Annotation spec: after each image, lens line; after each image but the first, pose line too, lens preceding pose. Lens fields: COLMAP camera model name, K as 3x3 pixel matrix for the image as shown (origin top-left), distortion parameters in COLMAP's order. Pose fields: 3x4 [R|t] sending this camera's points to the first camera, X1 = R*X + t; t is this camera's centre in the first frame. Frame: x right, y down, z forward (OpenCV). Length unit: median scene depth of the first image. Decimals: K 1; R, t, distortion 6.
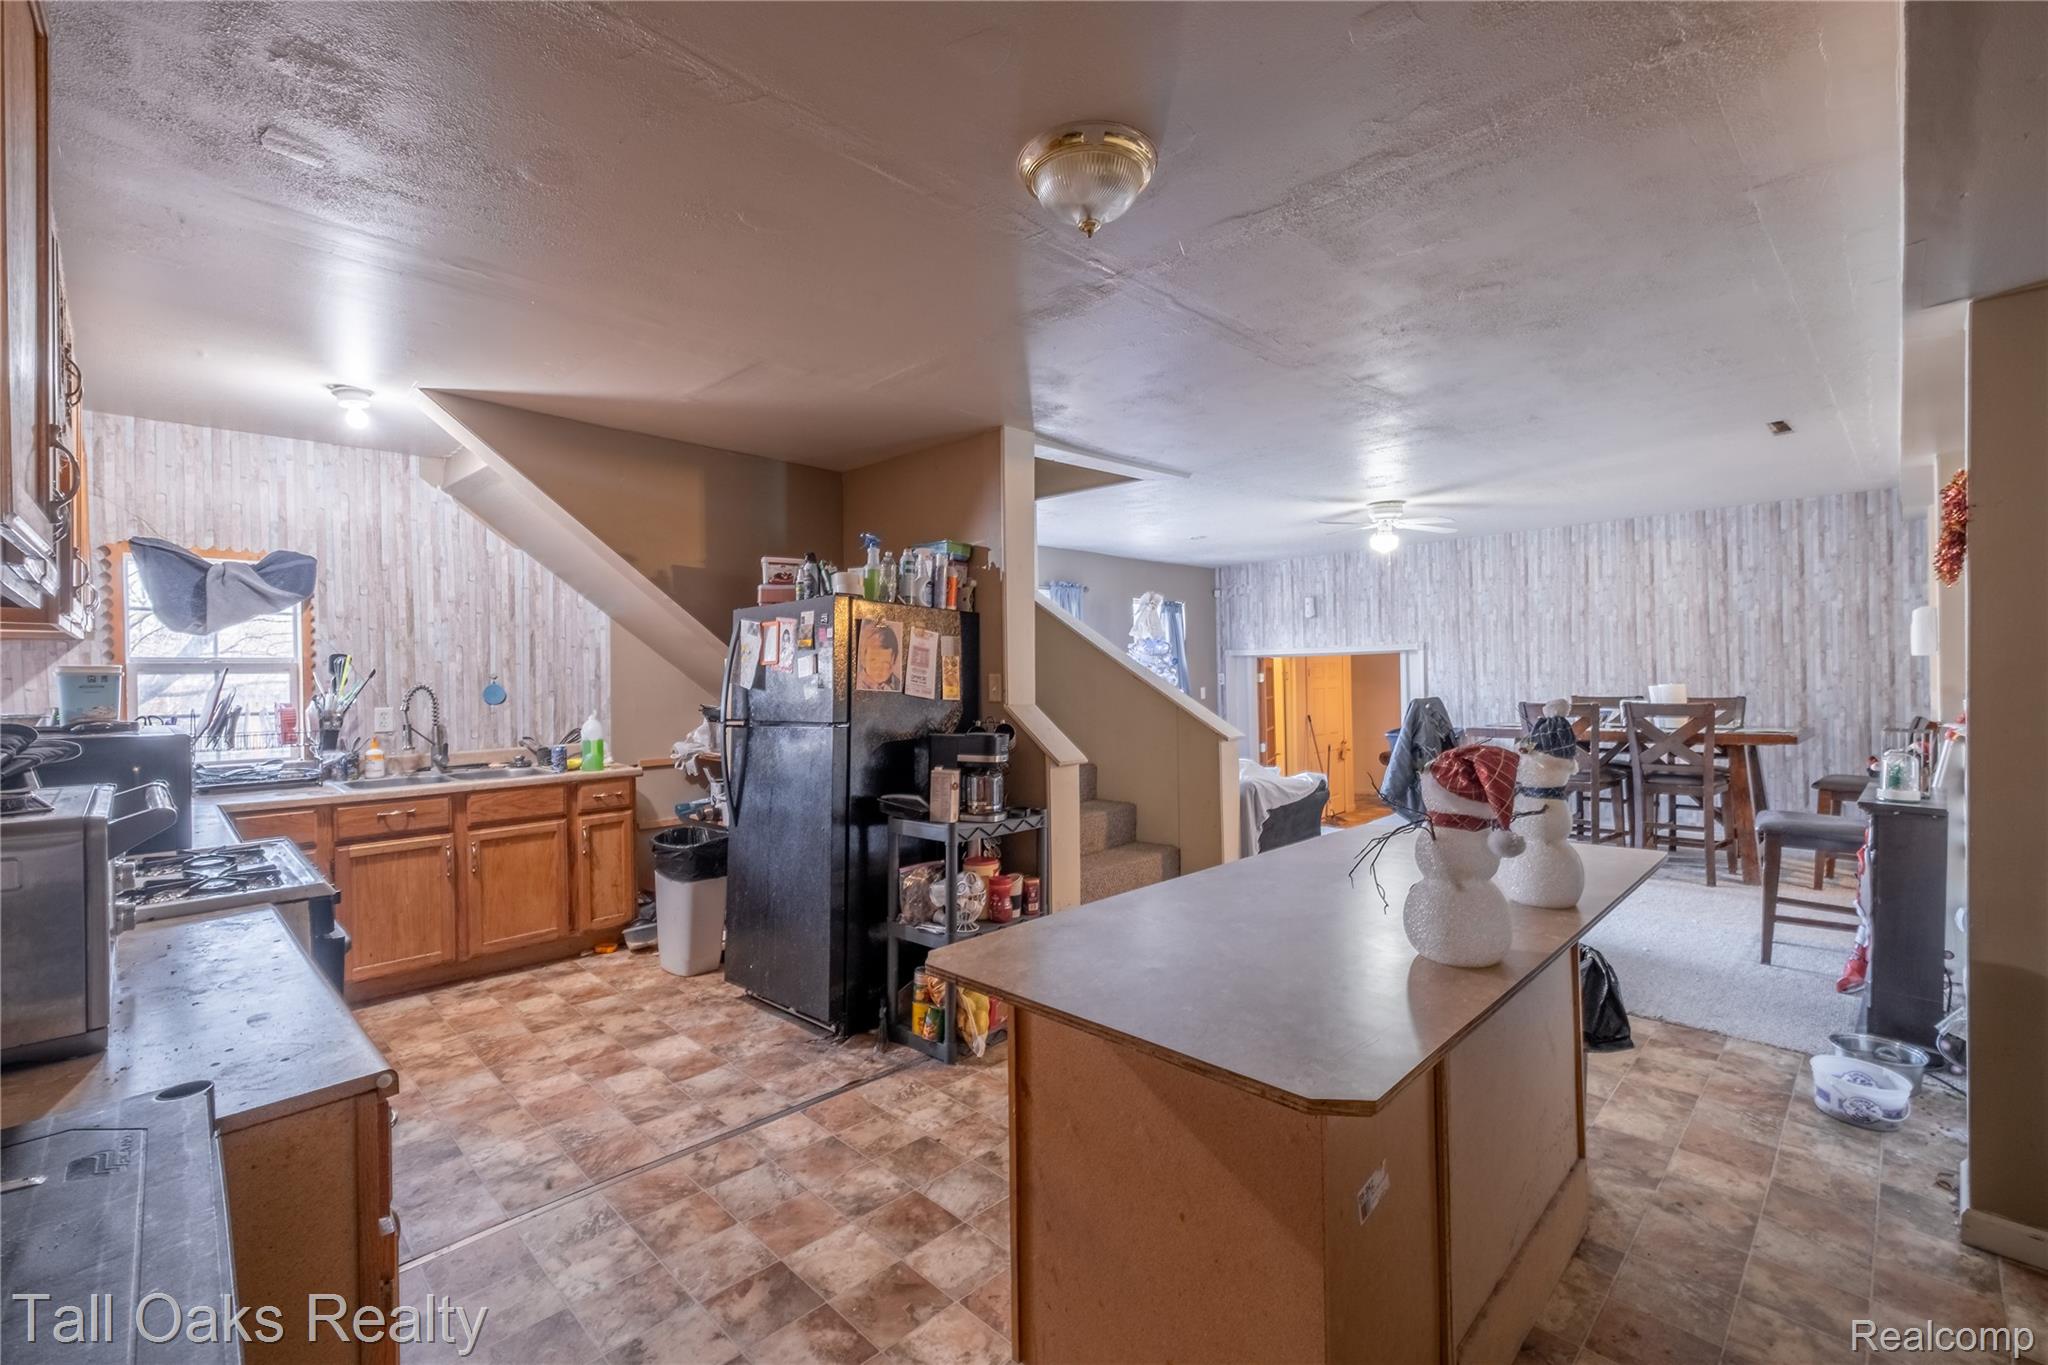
lens RADIAL K [[889.9, 0, 1022.0], [0, 889.9, 677.8], [0, 0, 1]] dist [0.017889, -0.004863]
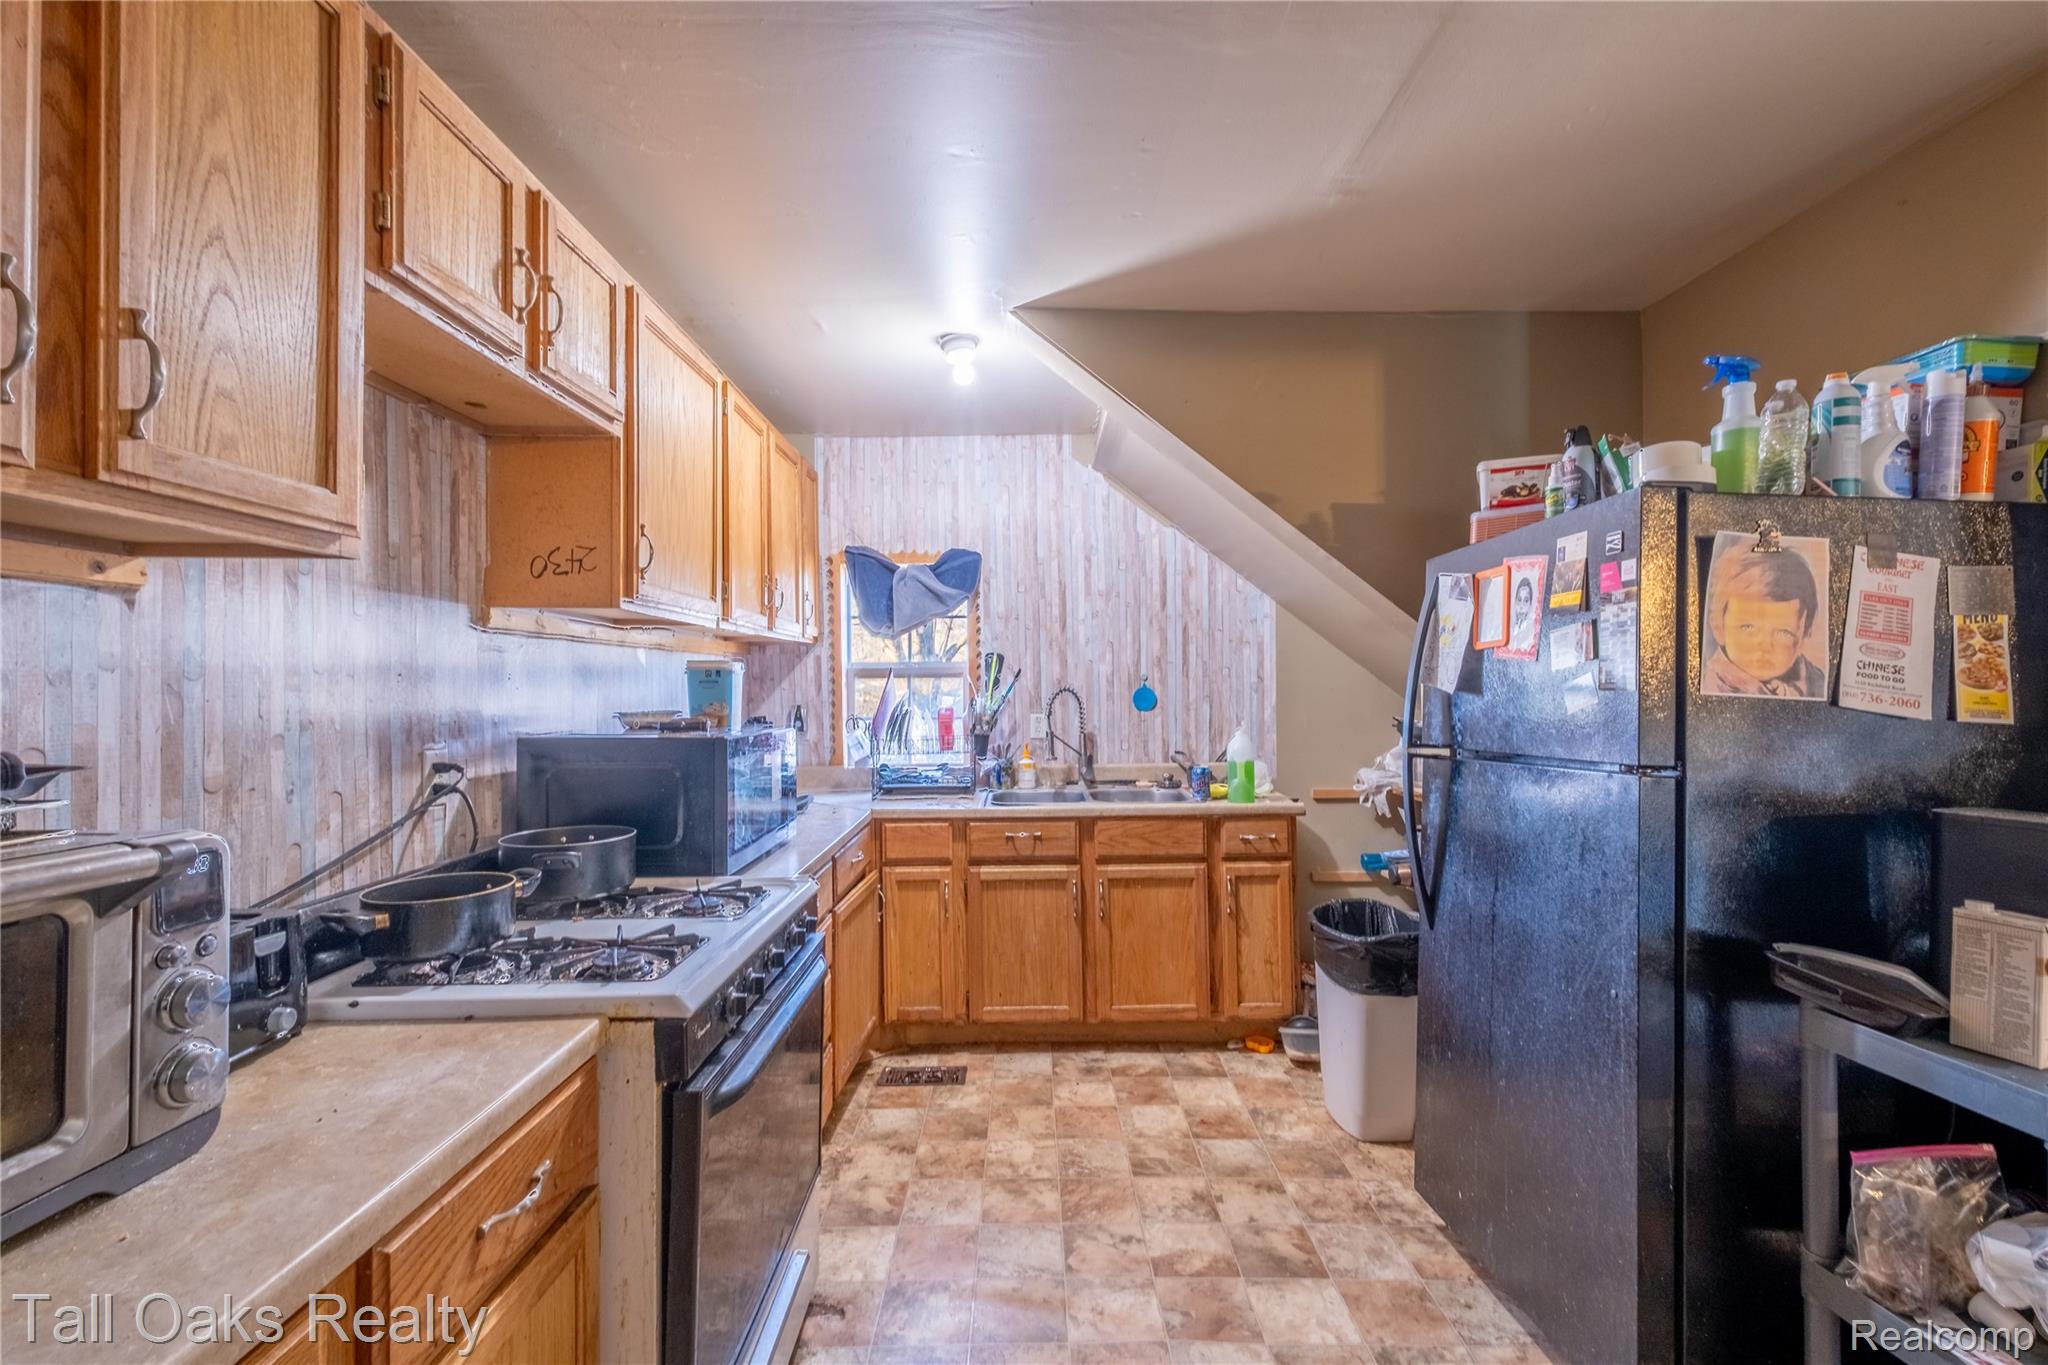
lens RADIAL K [[889.9, 0, 1010.6], [0, 889.9, 675.6], [0, 0, 1]] dist [0.017889, -0.004863]
pose [[0.704975, -0.008976, -0.709176, -0.096882], [-0.001269, 0.999902, -0.013917, 0.009259], [0.709231, 0.010711, 0.704895, 0.384049]]
